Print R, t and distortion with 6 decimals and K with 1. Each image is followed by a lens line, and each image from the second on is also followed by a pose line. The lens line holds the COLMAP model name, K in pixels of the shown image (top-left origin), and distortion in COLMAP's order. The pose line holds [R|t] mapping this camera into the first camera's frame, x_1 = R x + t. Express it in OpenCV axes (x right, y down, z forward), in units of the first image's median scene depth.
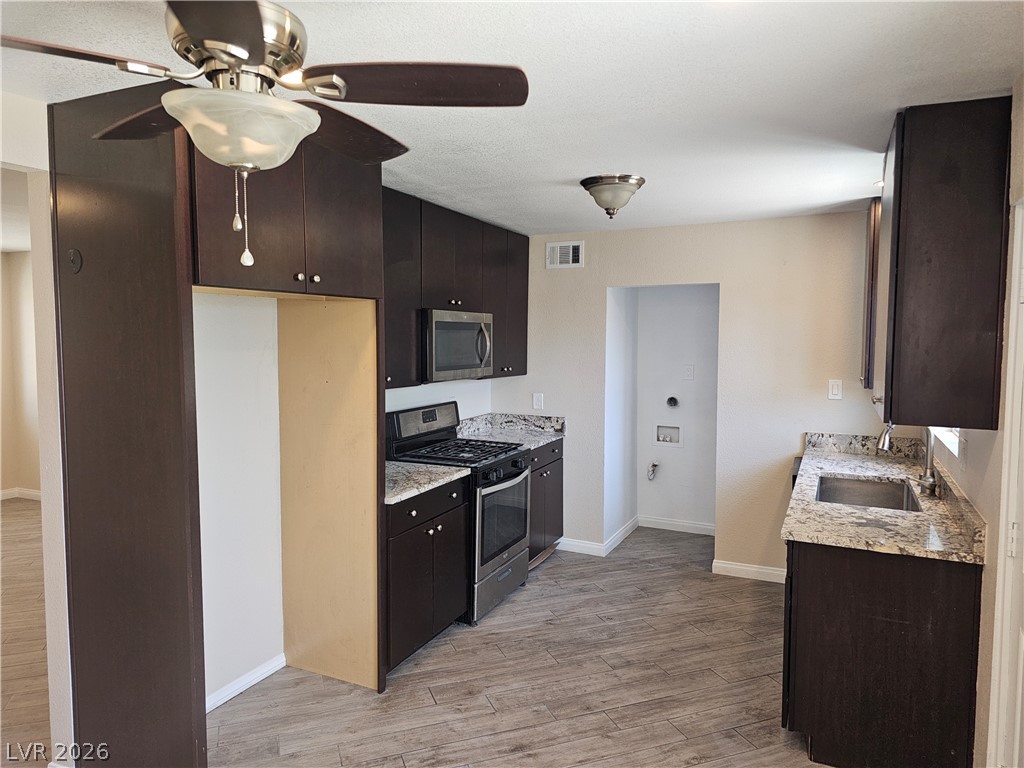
lens RADIAL K [[686.1, 0, 509.4], [0, 686.1, 374.6], [0, 0, 1]] dist [0.064555, -0.054252]
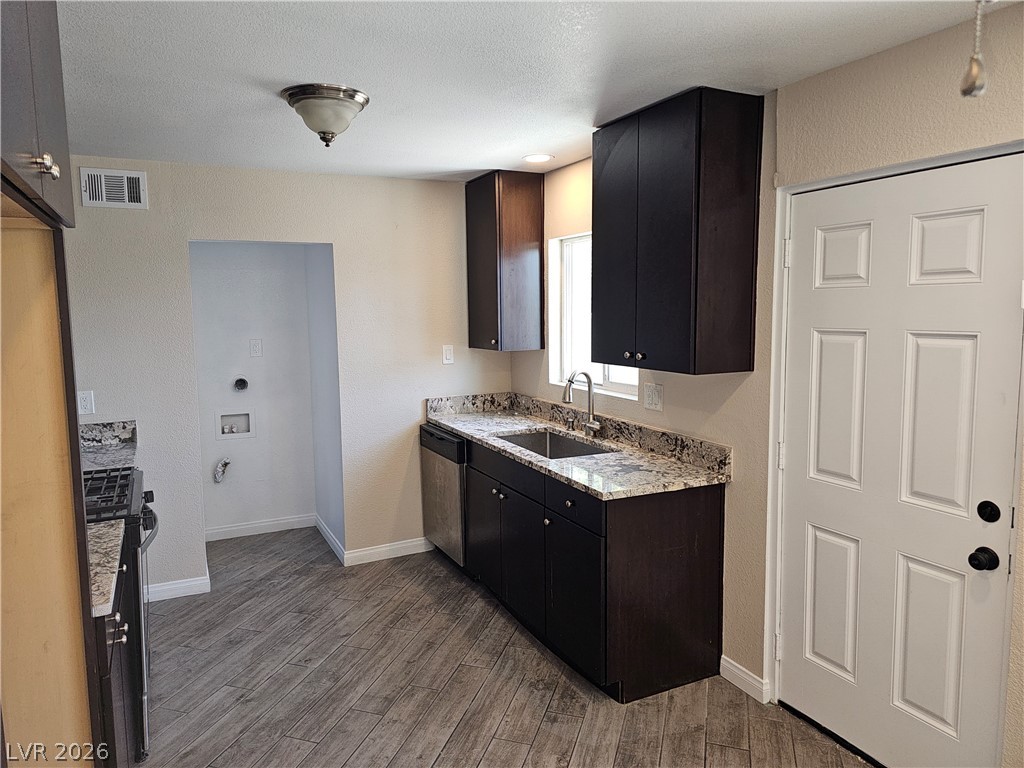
lens RADIAL K [[686.1, 0, 494.0], [0, 686.1, 373.5], [0, 0, 1]] dist [0.064555, -0.054252]
pose [[0.631973, -0.089523, 0.769802, -0.294110], [0.061051, 0.995970, 0.065704, -0.013513], [-0.772582, 0.005474, 0.634892, 0.318261]]
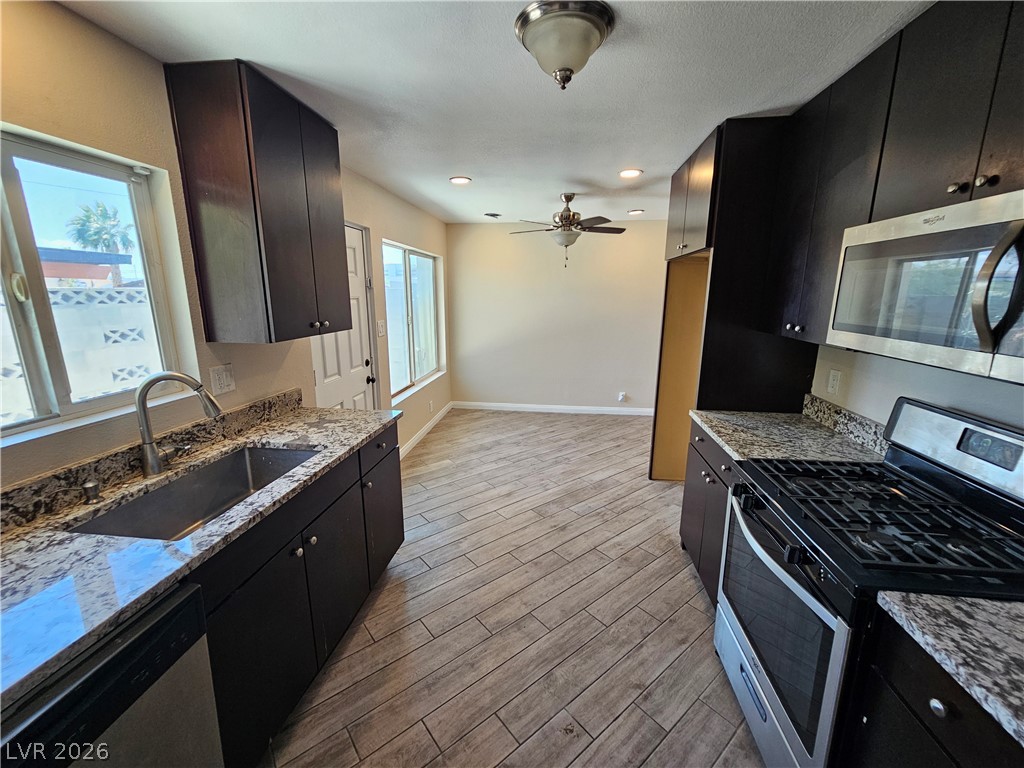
lens RADIAL K [[423.7, 0, 512.2], [0, 423.7, 383.0], [0, 0, 1]] dist [0.007644, 0.000269]
pose [[-0.951841, 0.056512, -0.301340, 0.283640], [-0.026632, 0.963911, 0.264889, -0.050679], [0.305434, 0.260157, -0.915985, 1.217622]]
